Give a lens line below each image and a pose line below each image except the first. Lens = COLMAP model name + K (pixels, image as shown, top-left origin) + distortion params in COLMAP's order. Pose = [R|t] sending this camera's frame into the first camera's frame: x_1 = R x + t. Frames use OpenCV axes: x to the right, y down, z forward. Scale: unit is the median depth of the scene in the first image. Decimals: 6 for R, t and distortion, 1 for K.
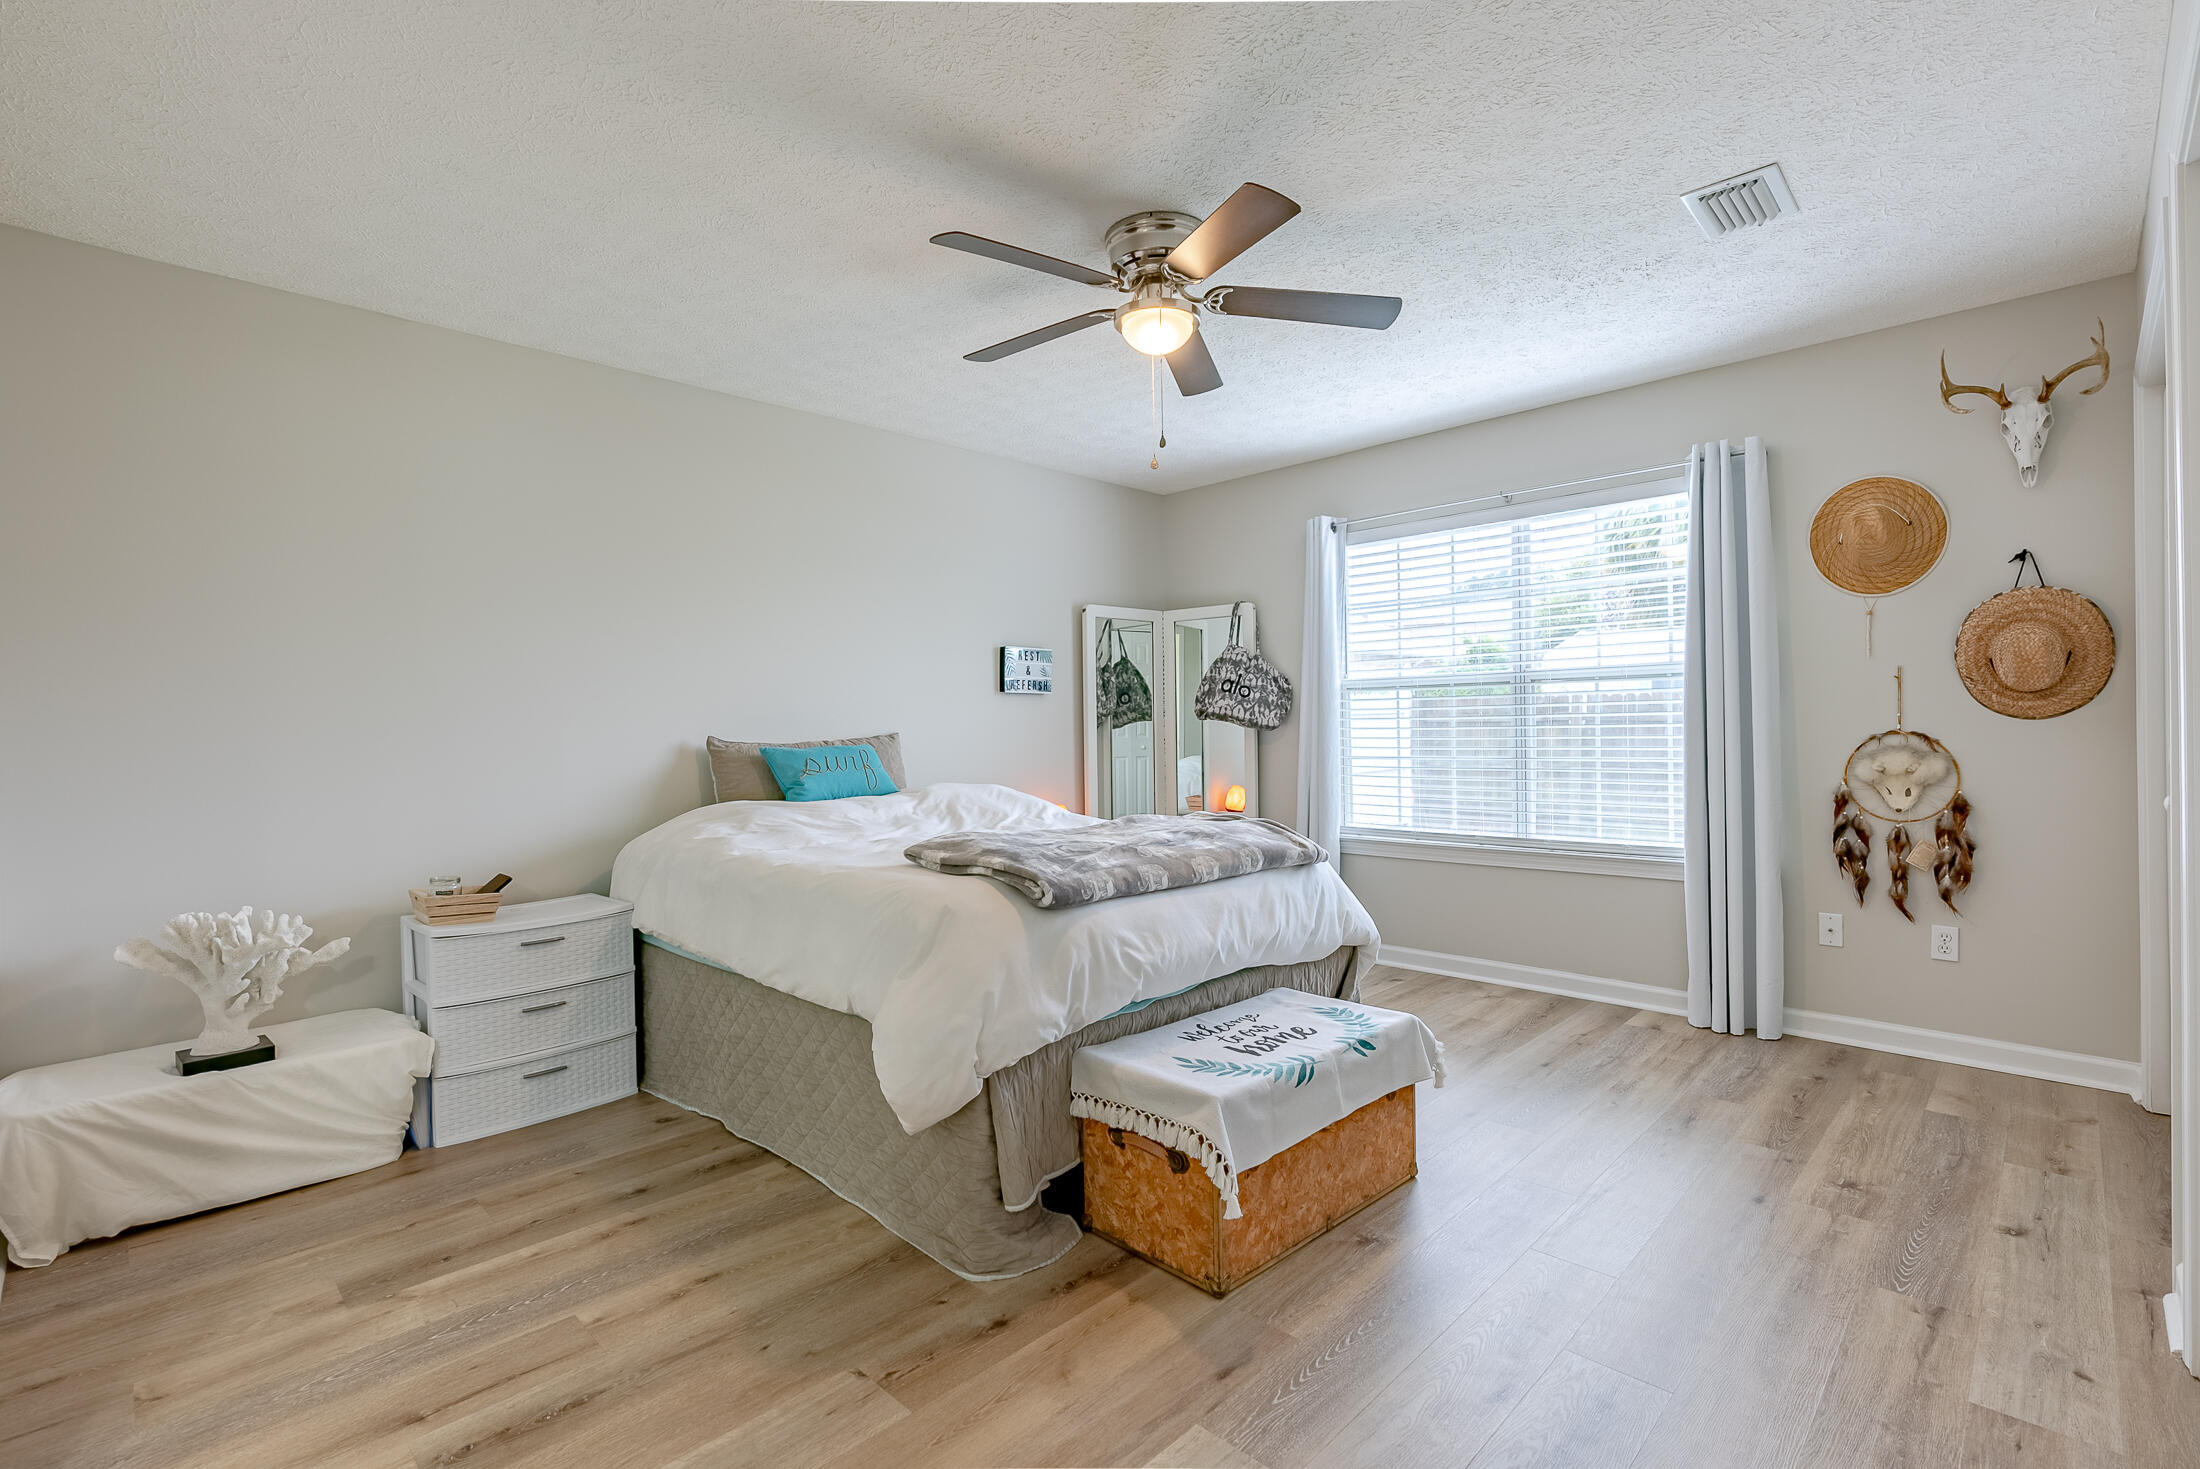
lens RADIAL K [[1008.4, 0, 1100.0], [0, 1008.4, 734.5], [0, 0, 1]] dist [0.000327, 0.000316]
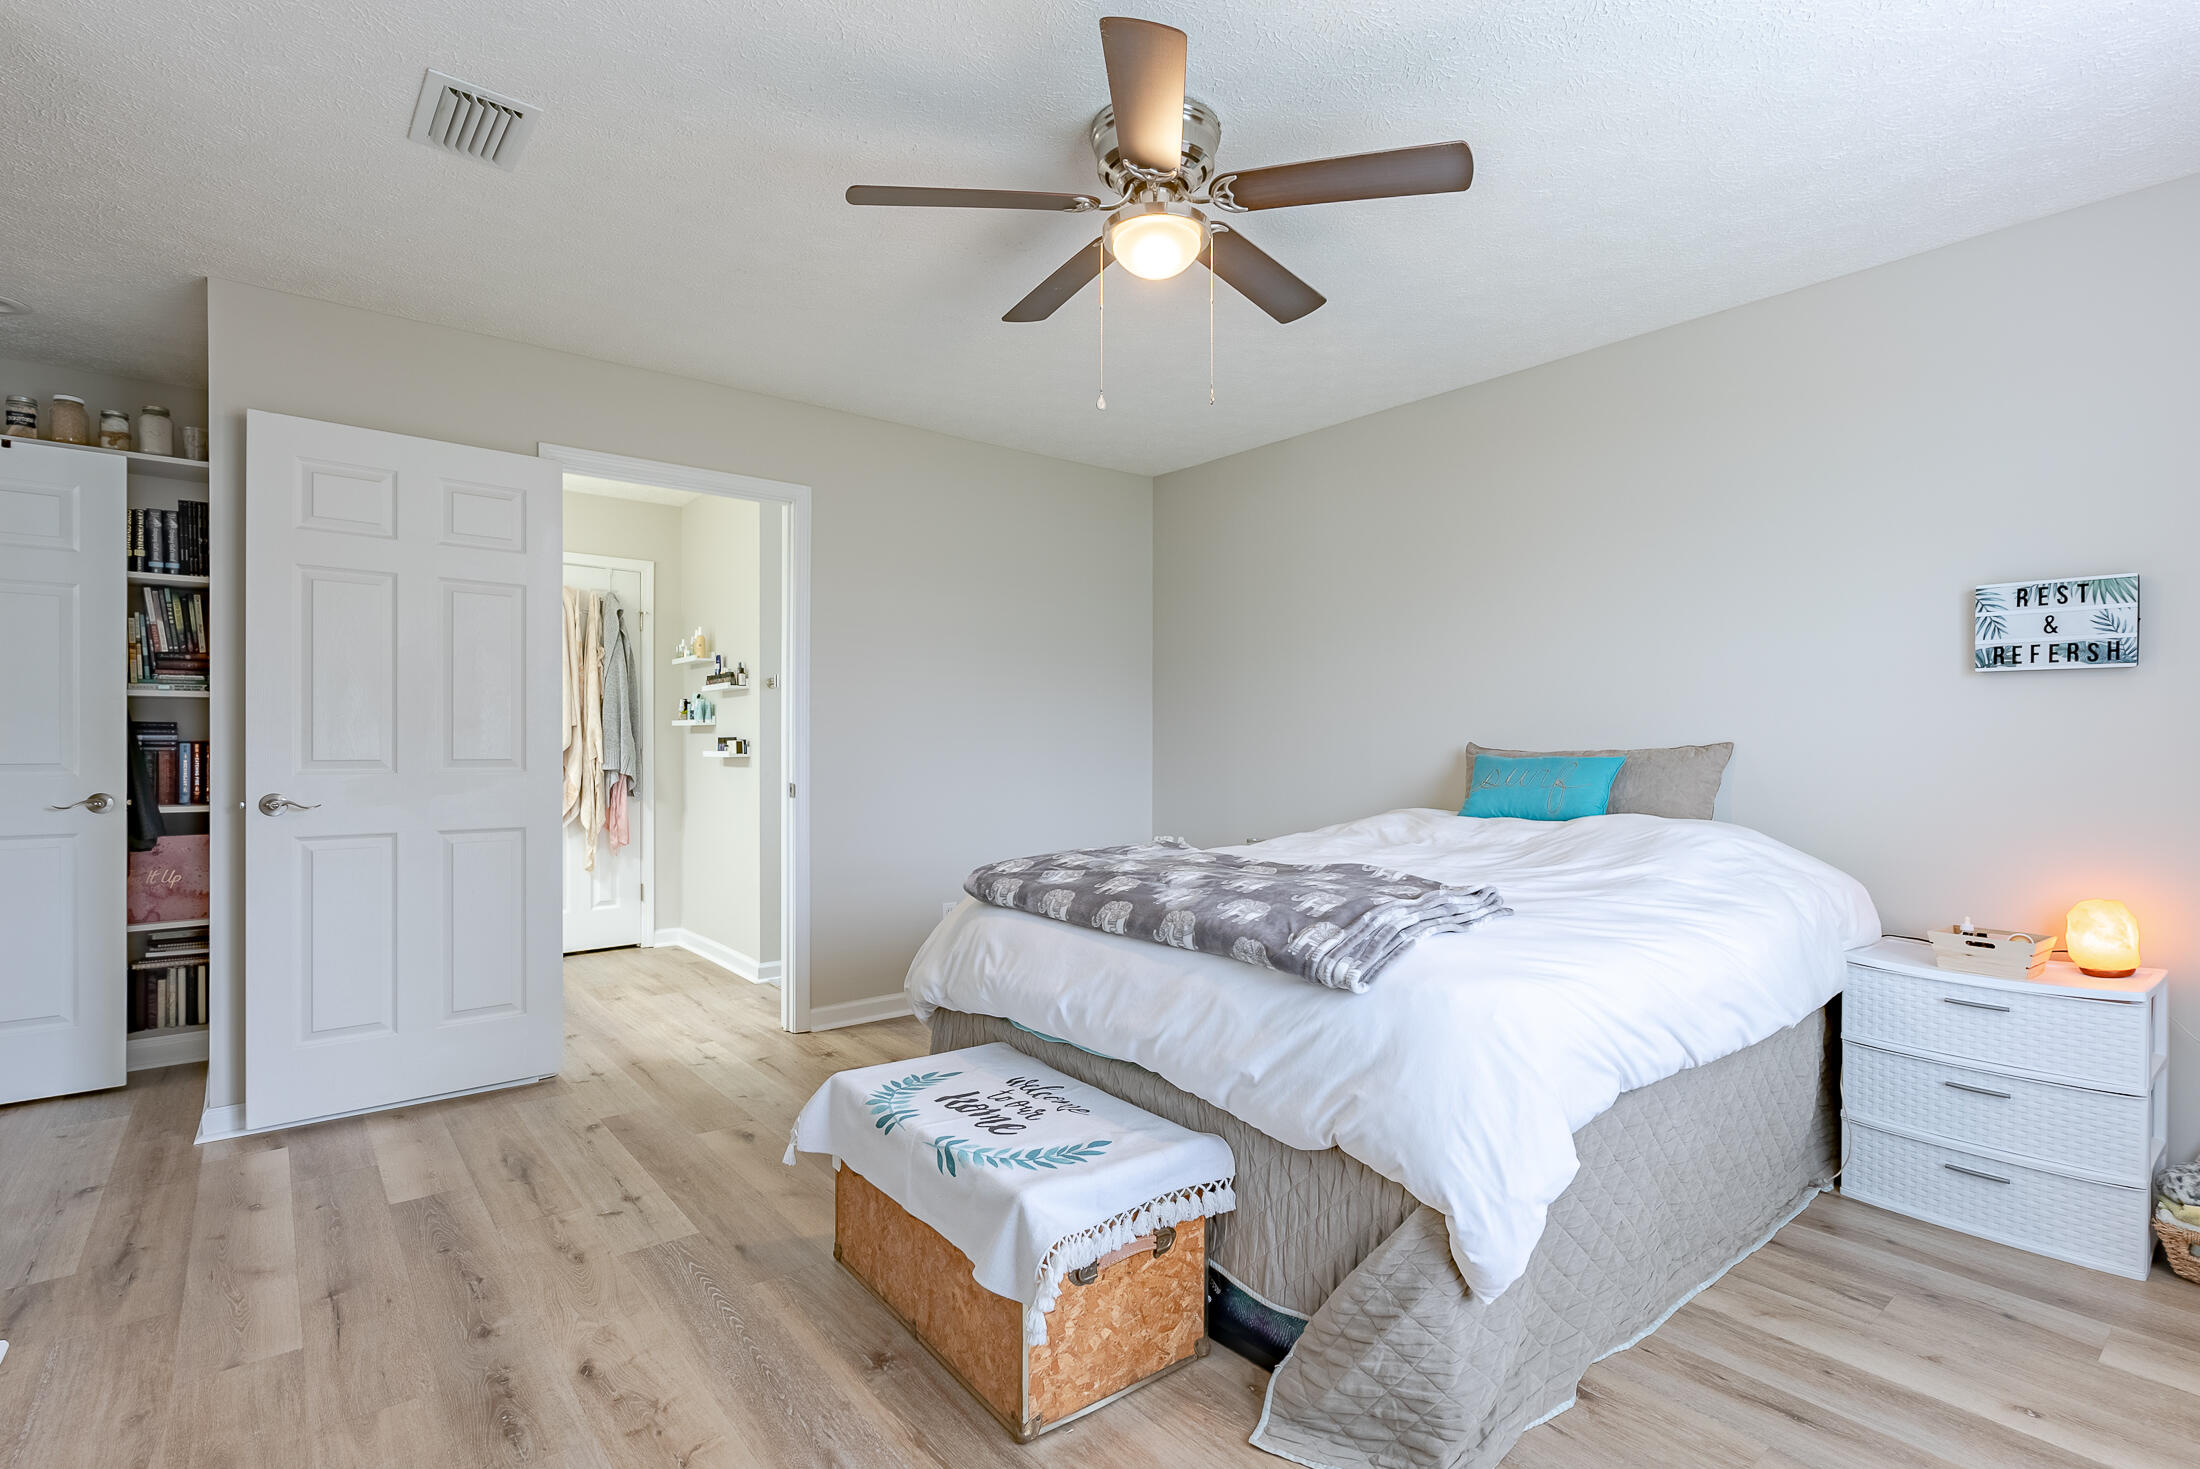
lens RADIAL K [[1008.4, 0, 1100.0], [0, 1008.4, 734.5], [0, 0, 1]] dist [0.000327, 0.000316]
pose [[-0.104937, 0.010499, -0.994423, 0.977953], [-0.003960, 0.999932, 0.010975, -0.023396], [0.994471, 0.005090, -0.104888, 1.157113]]
